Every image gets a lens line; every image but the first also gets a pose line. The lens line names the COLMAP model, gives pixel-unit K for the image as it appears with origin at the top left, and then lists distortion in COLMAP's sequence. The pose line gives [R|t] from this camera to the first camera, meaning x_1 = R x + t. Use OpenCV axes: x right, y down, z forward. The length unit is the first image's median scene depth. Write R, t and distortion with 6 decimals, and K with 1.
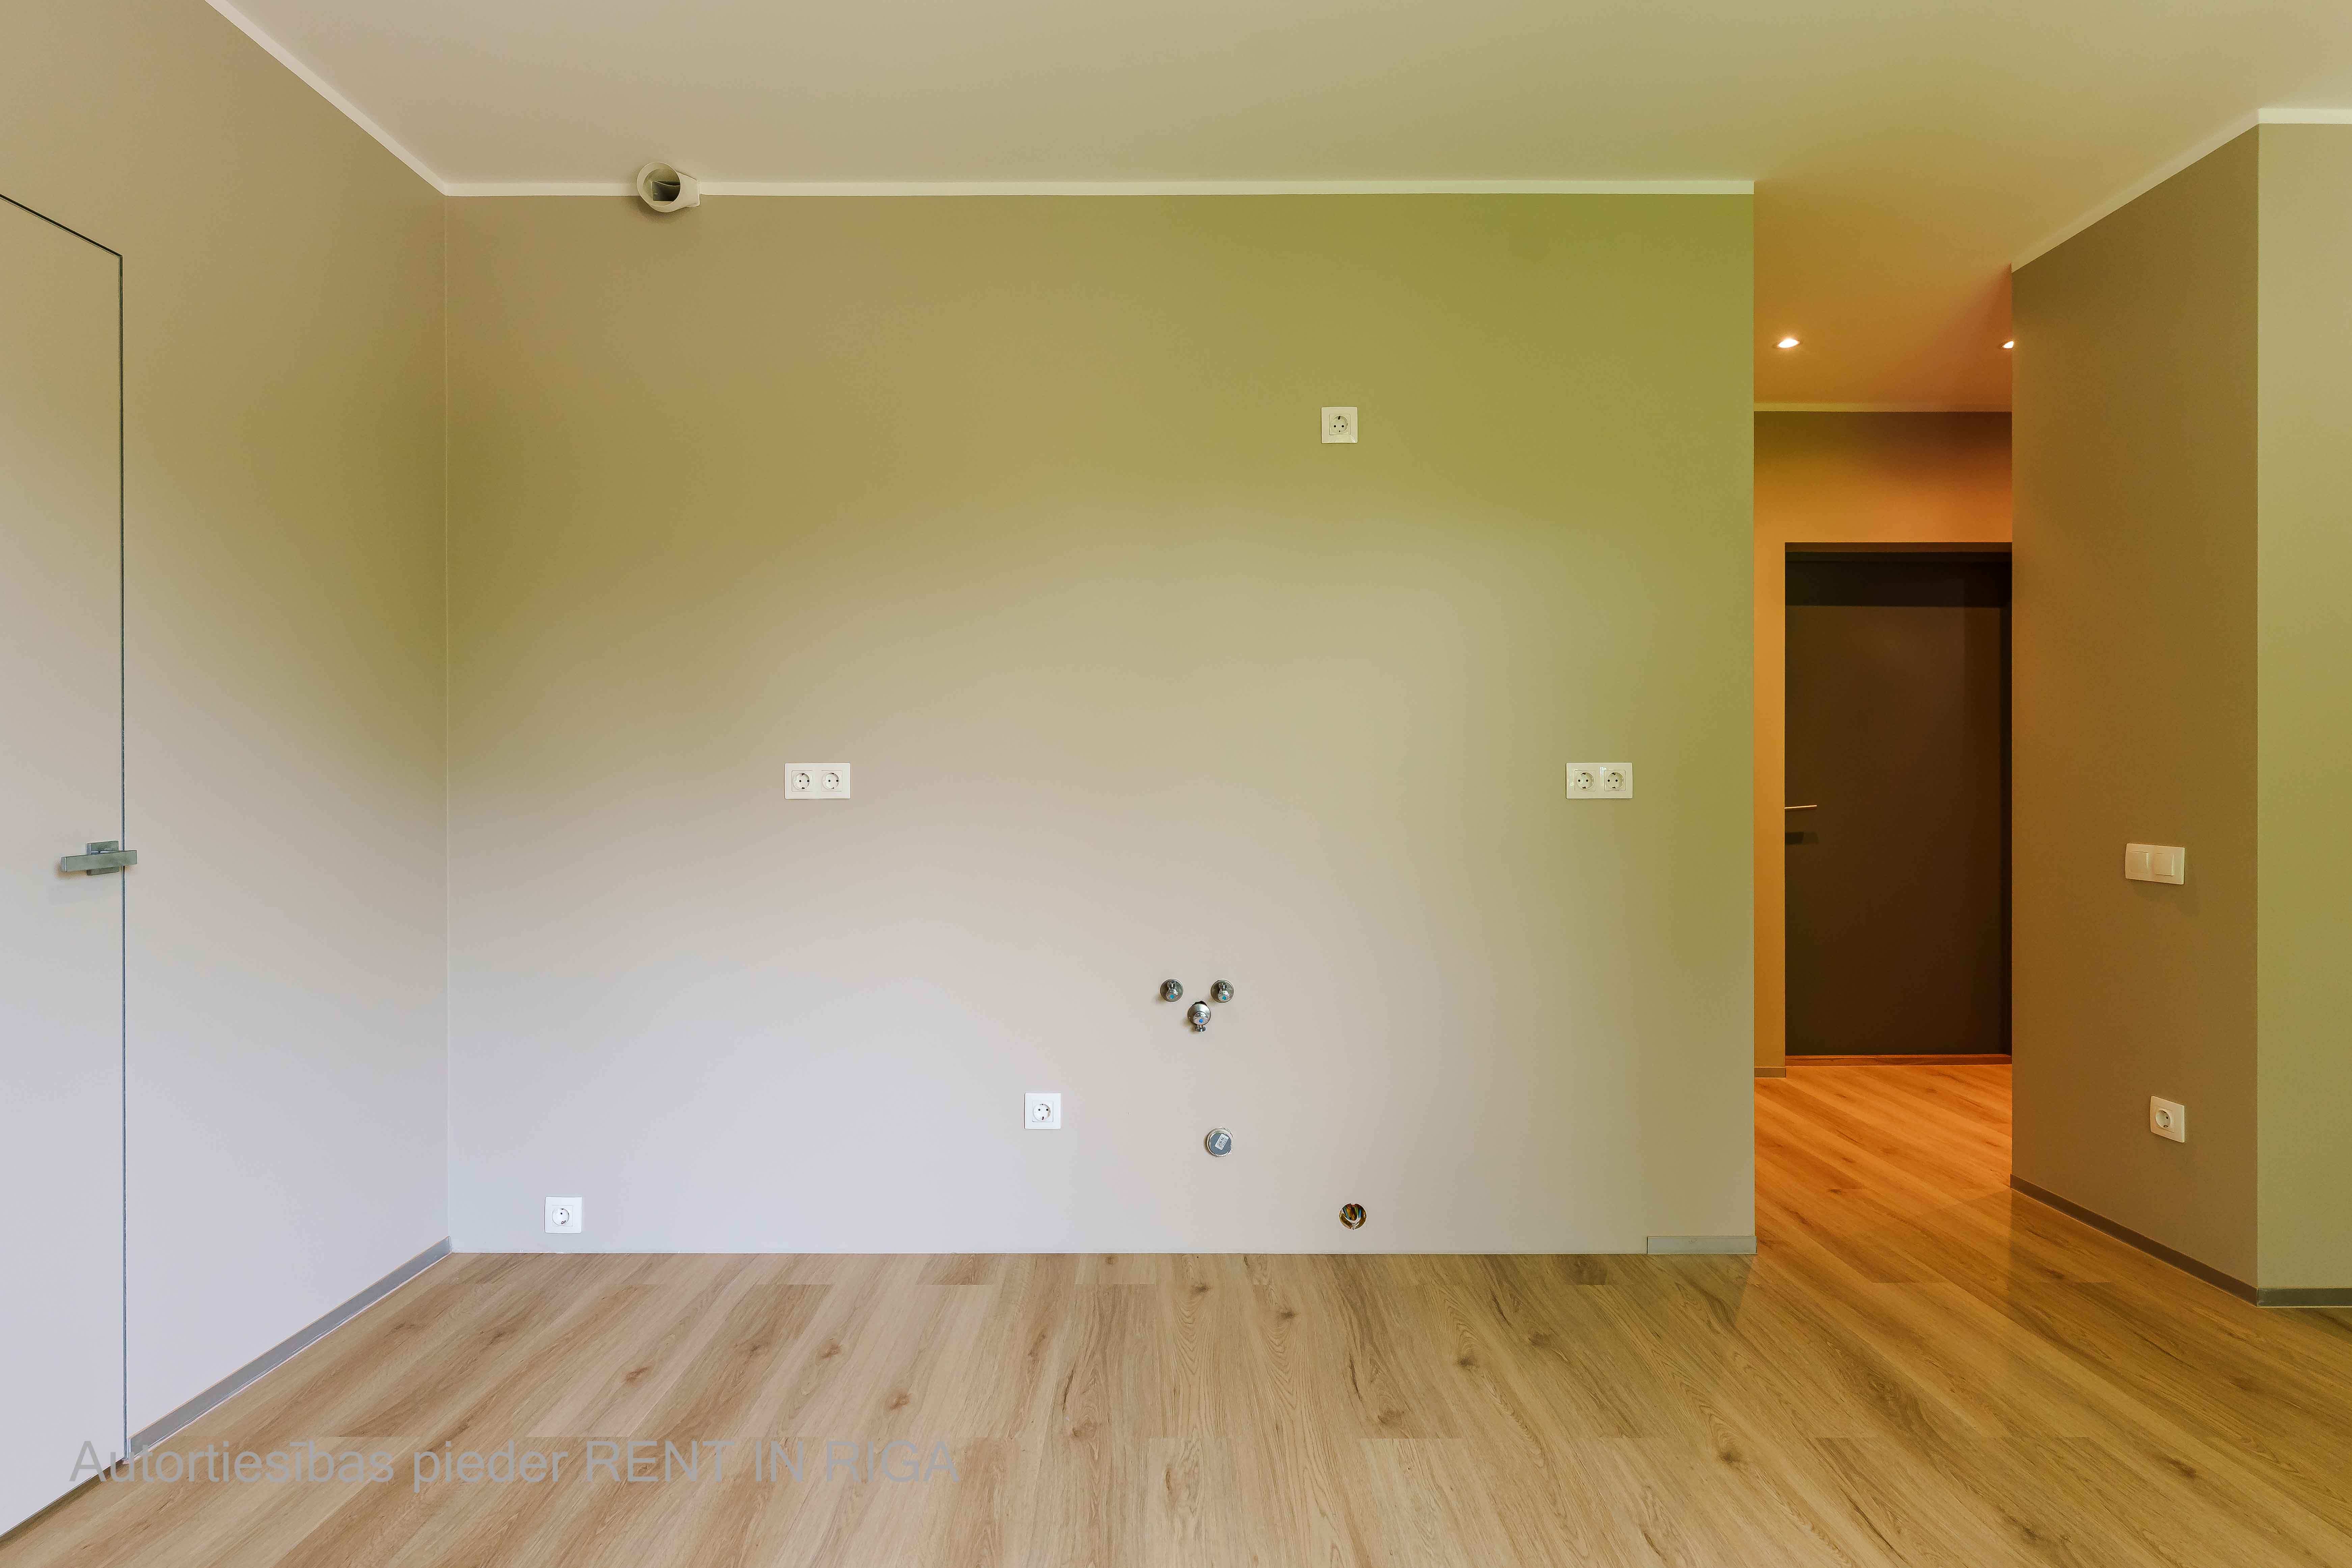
lens RADIAL K [[1154.8, 0, 1172.0], [0, 1154.8, 784.7], [0, 0, 1]] dist [-0.005514, 0.002669]
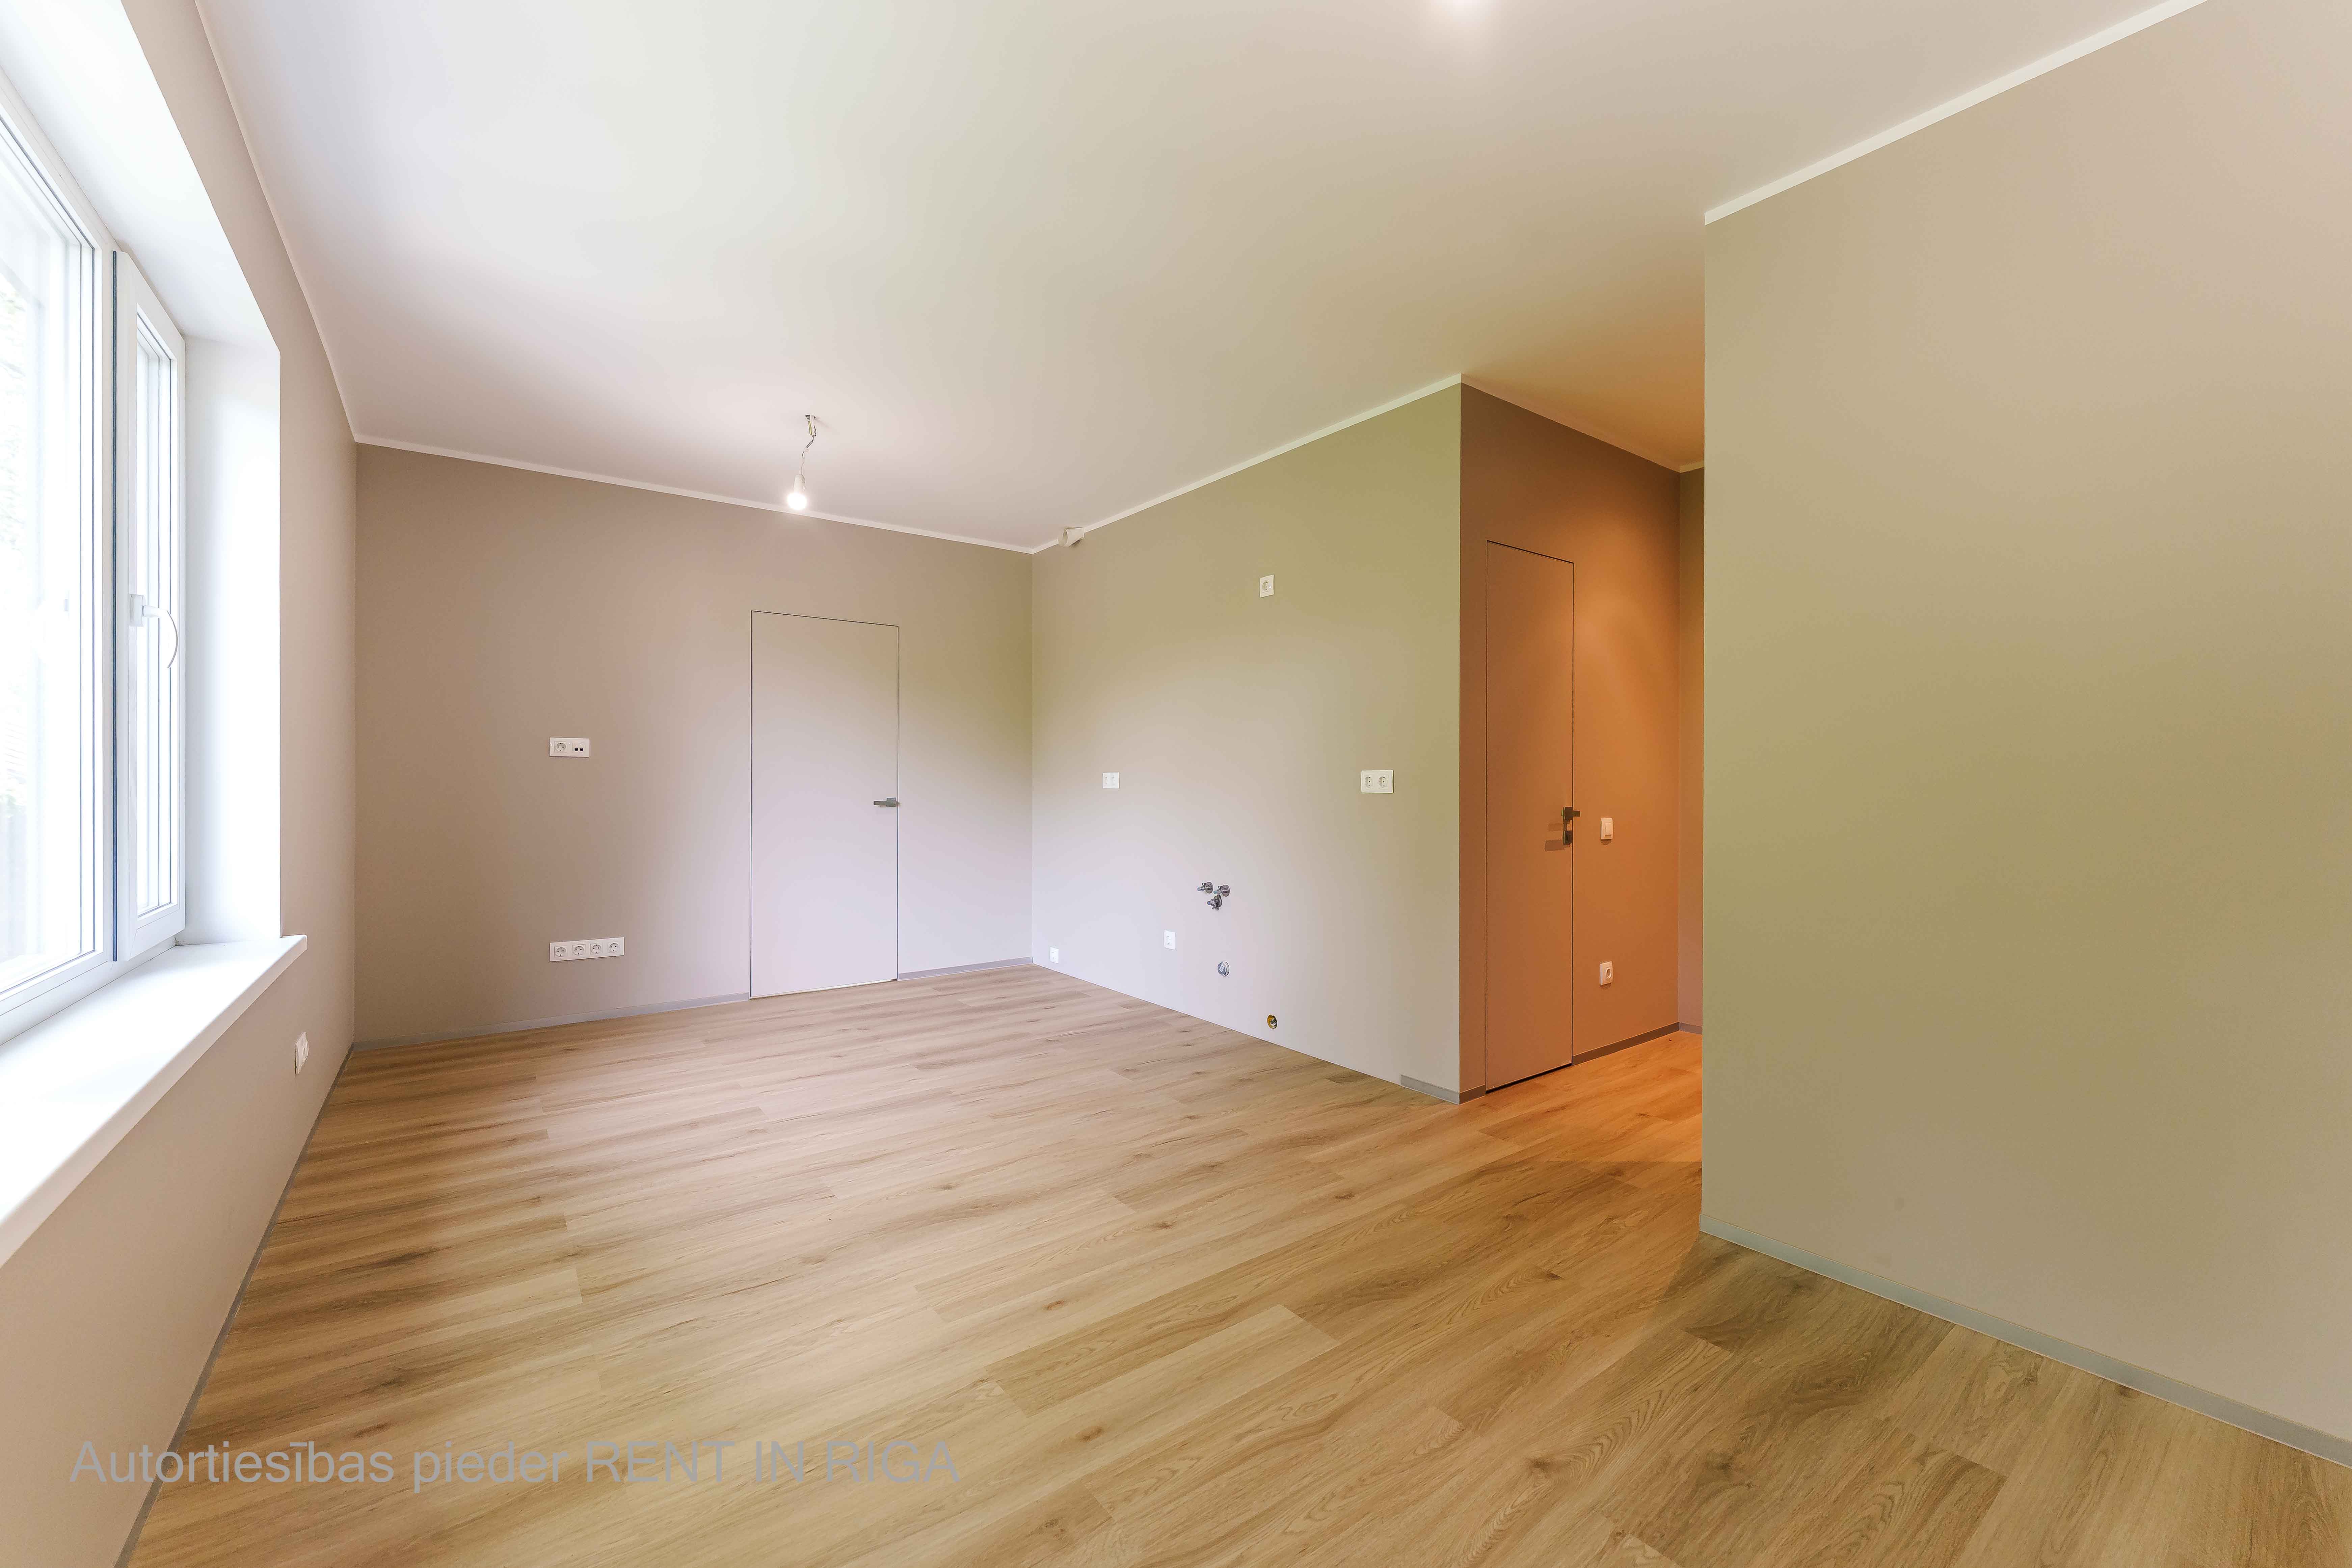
lens RADIAL K [[948.0, 0, 1171.0], [0, 948.0, 781.0], [0, 0, 1]] dist [0.000405, -0.001218]
pose [[0.595736, 0.003170, -0.803174, 1.304689], [-0.004982, 0.999988, 0.000251, -0.003381], [0.803165, 0.003852, 0.595744, -0.014432]]
